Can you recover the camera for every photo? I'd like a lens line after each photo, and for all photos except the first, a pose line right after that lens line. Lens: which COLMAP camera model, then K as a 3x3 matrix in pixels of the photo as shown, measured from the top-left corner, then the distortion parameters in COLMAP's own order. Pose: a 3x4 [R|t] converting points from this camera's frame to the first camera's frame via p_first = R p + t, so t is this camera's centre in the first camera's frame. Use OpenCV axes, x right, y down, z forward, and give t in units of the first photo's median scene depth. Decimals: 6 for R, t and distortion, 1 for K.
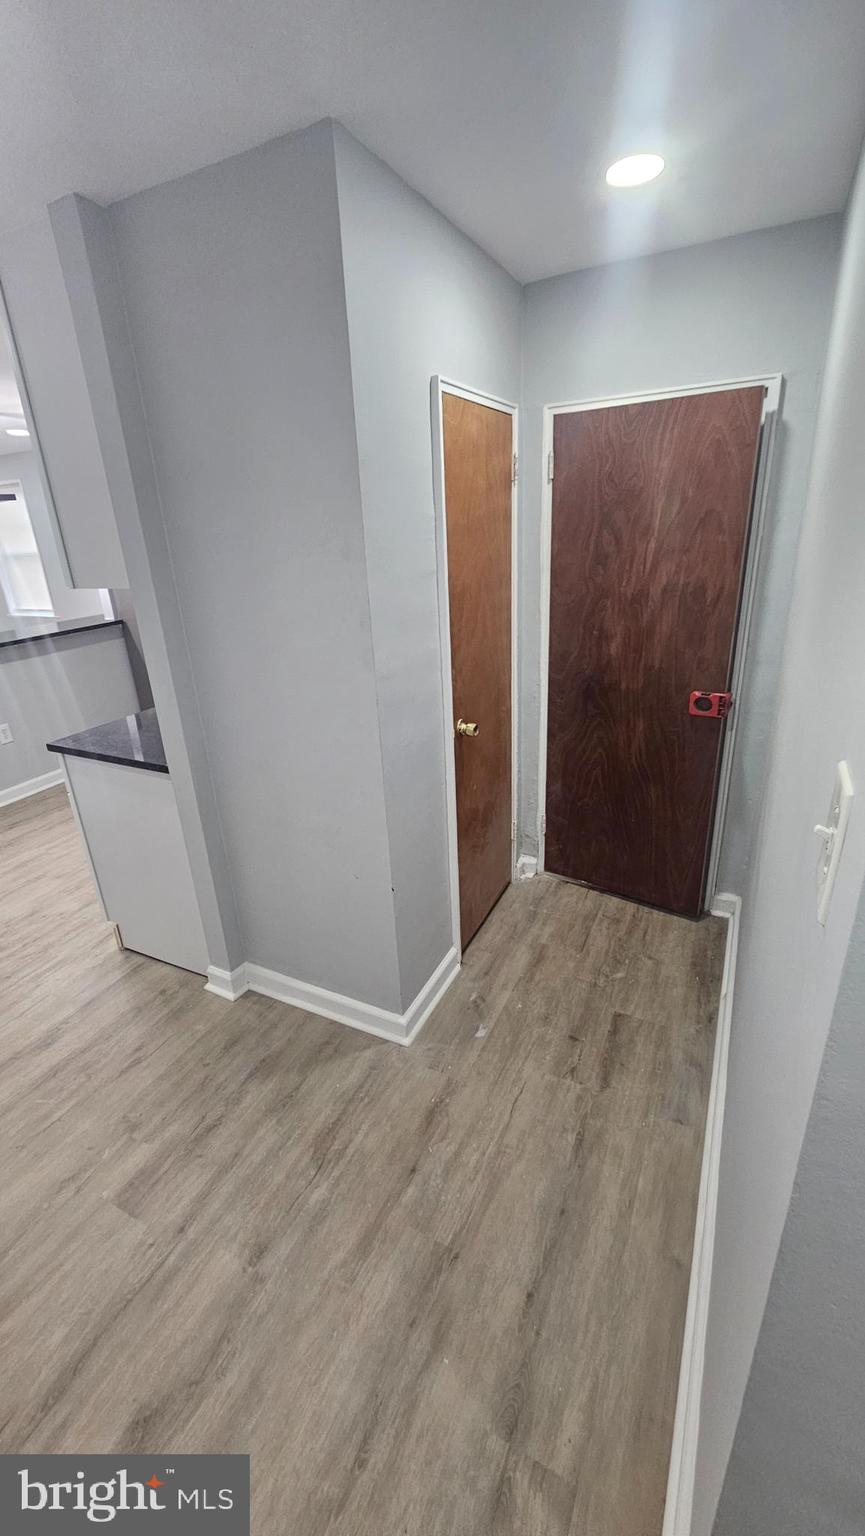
lens RADIAL K [[623.6, 0, 431.0], [0, 623.6, 763.9], [0, 0, 1]] dist [-0.002451, -0.000610]
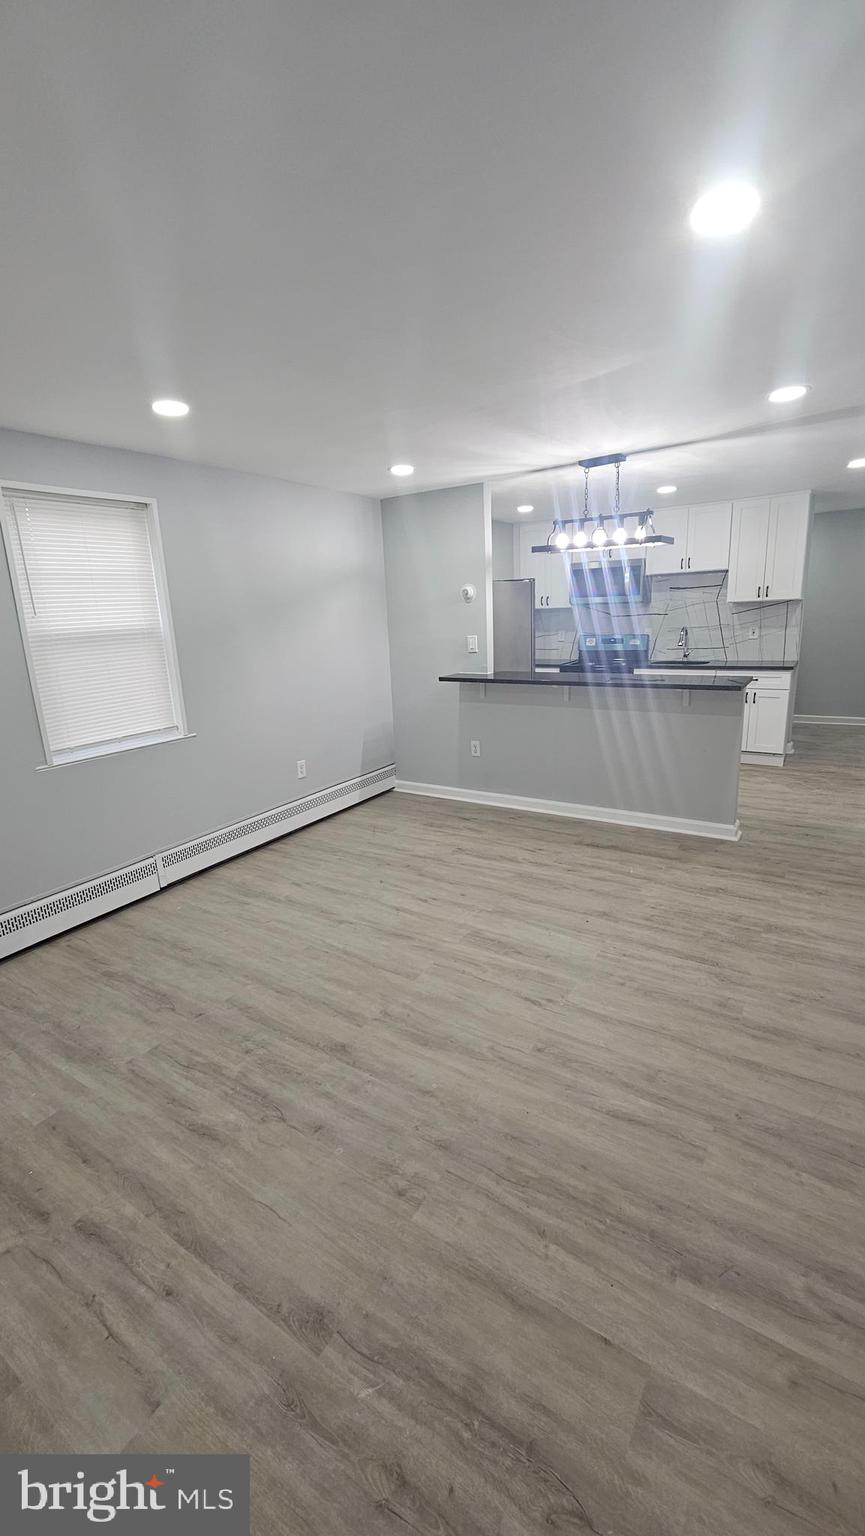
lens RADIAL K [[623.6, 0, 423.4], [0, 623.6, 764.9], [0, 0, 1]] dist [-0.002451, -0.000610]
pose [[0.127420, -0.203456, 0.970757, -3.060703], [0.399128, 0.906511, 0.137602, -0.551134], [-0.907998, 0.369923, 0.196713, 1.906305]]
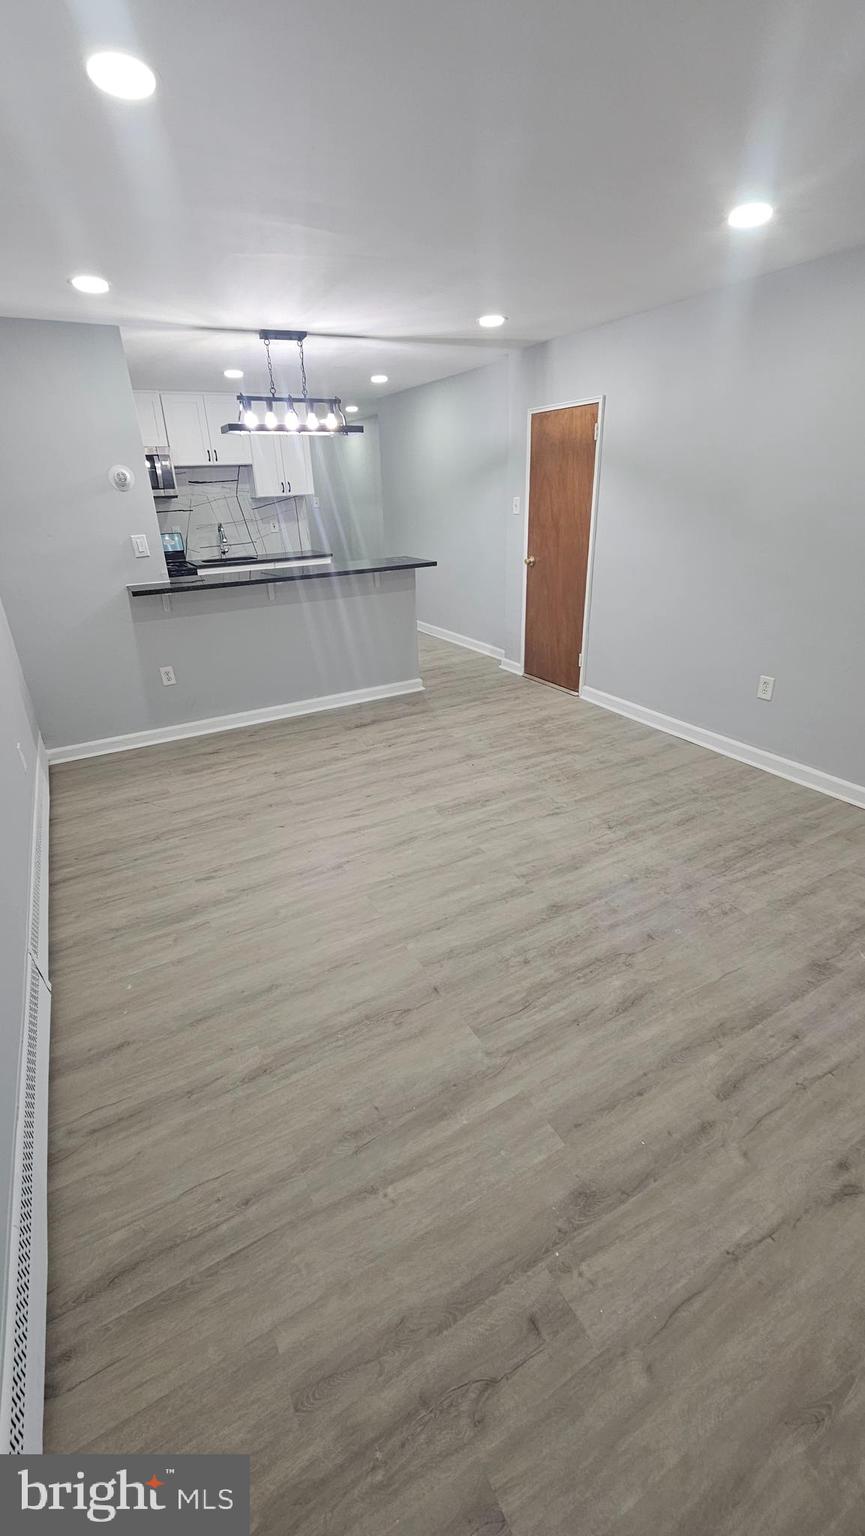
lens RADIAL K [[623.6, 0, 419.8], [0, 623.6, 766.8], [0, 0, 1]] dist [-0.002451, -0.000610]
pose [[-0.813618, -0.174894, 0.554471, -2.593363], [0.277052, 0.721810, 0.634217, -0.969401], [-0.511143, 0.669628, -0.538823, 2.883478]]
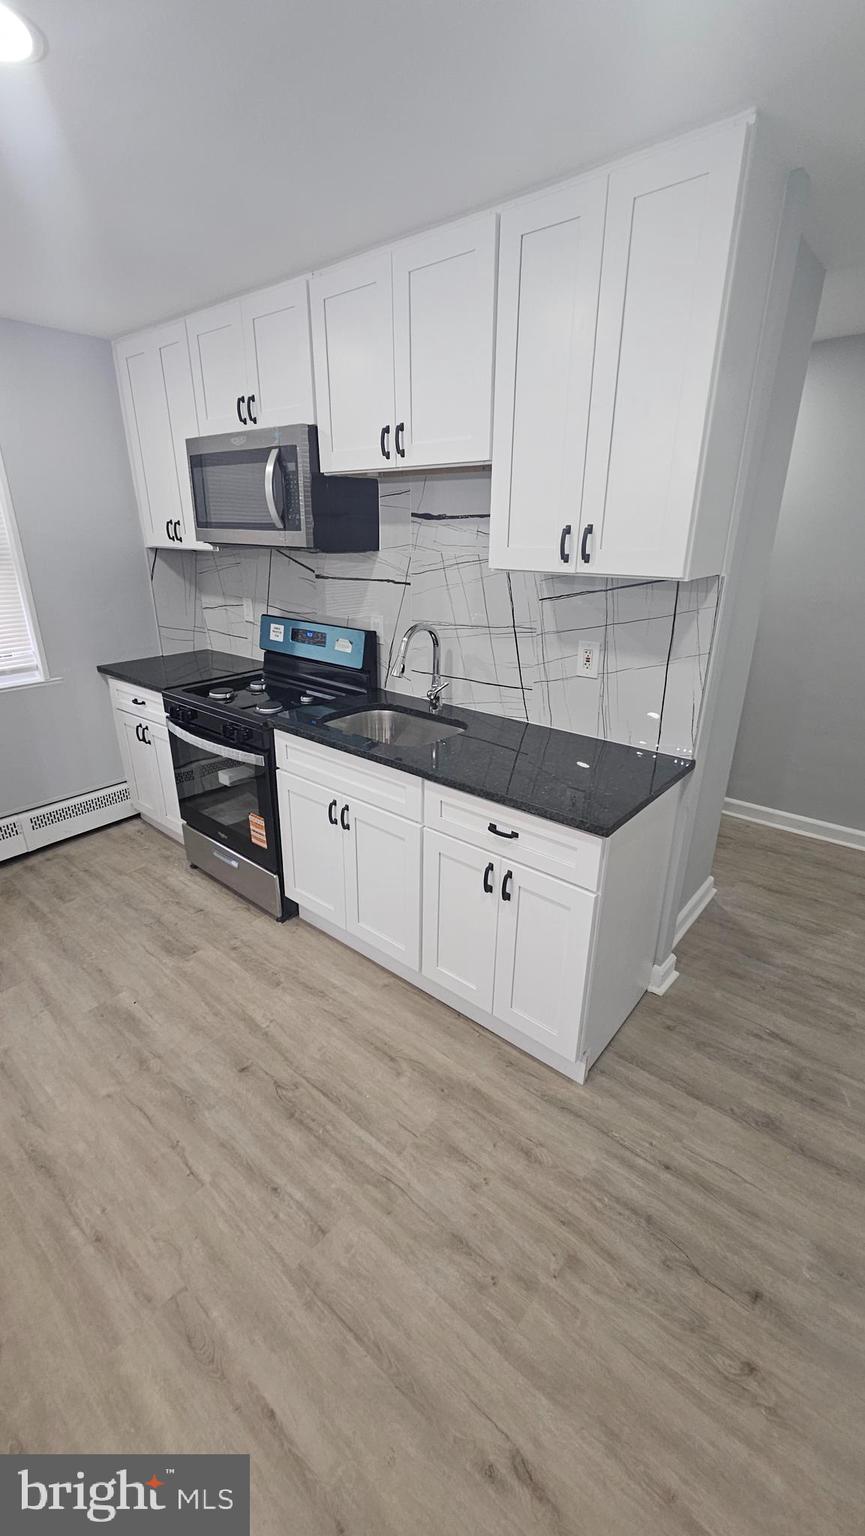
lens RADIAL K [[623.6, 0, 428.8], [0, 623.6, 768.9], [0, 0, 1]] dist [-0.002451, -0.000610]
pose [[0.242023, -0.314278, 0.917962, -1.230821], [0.345640, 0.911949, 0.221091, -0.286269], [-0.906619, 0.263775, 0.329340, 0.939224]]
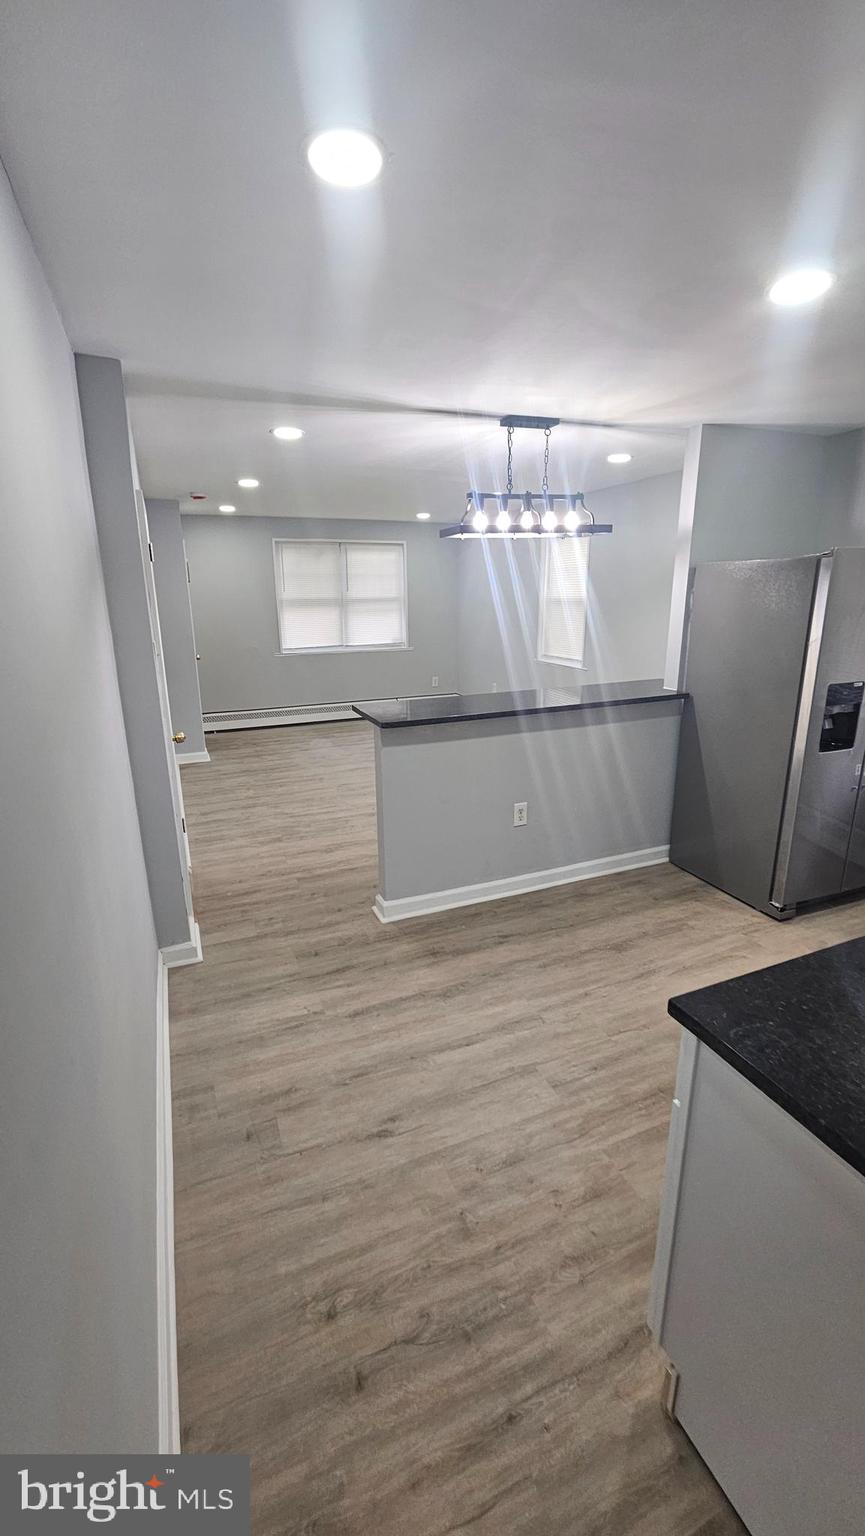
lens RADIAL K [[623.6, 0, 427.7], [0, 623.6, 759.4], [0, 0, 1]] dist [-0.002451, -0.000610]
pose [[0.754490, 0.206976, -0.622821, -0.500738], [-0.259620, 0.965690, 0.006414, -0.157841], [0.602779, 0.156857, 0.782338, 0.497988]]
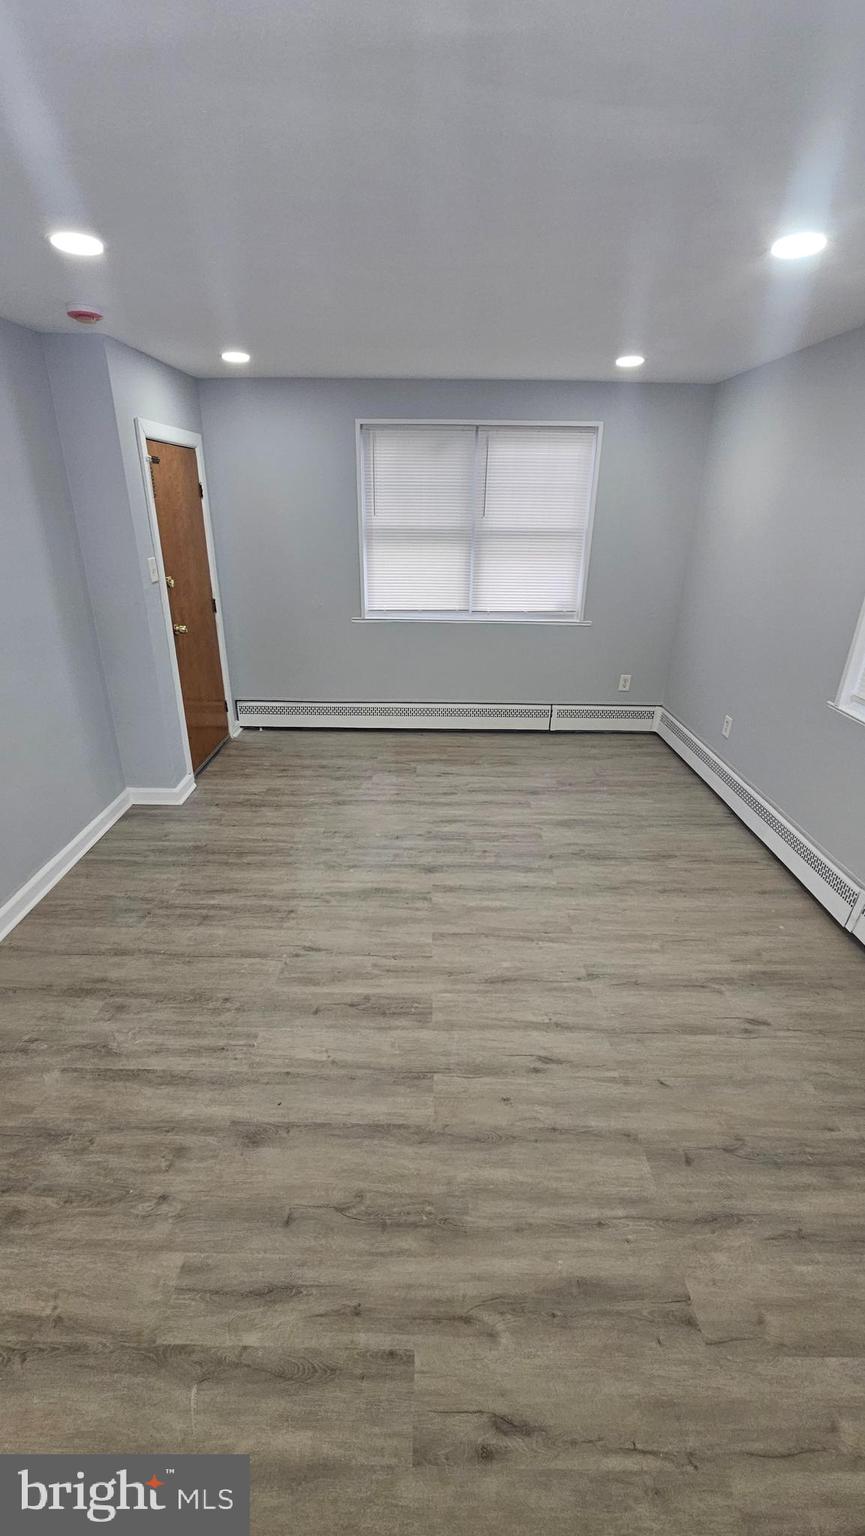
lens RADIAL K [[623.6, 0, 427.0], [0, 623.6, 760.4], [0, 0, 1]] dist [-0.002451, -0.000610]
pose [[0.435341, 0.393039, -0.809937, -1.278777], [-0.353017, 0.902140, 0.248036, -0.609082], [0.828165, 0.177942, 0.531488, 1.624679]]
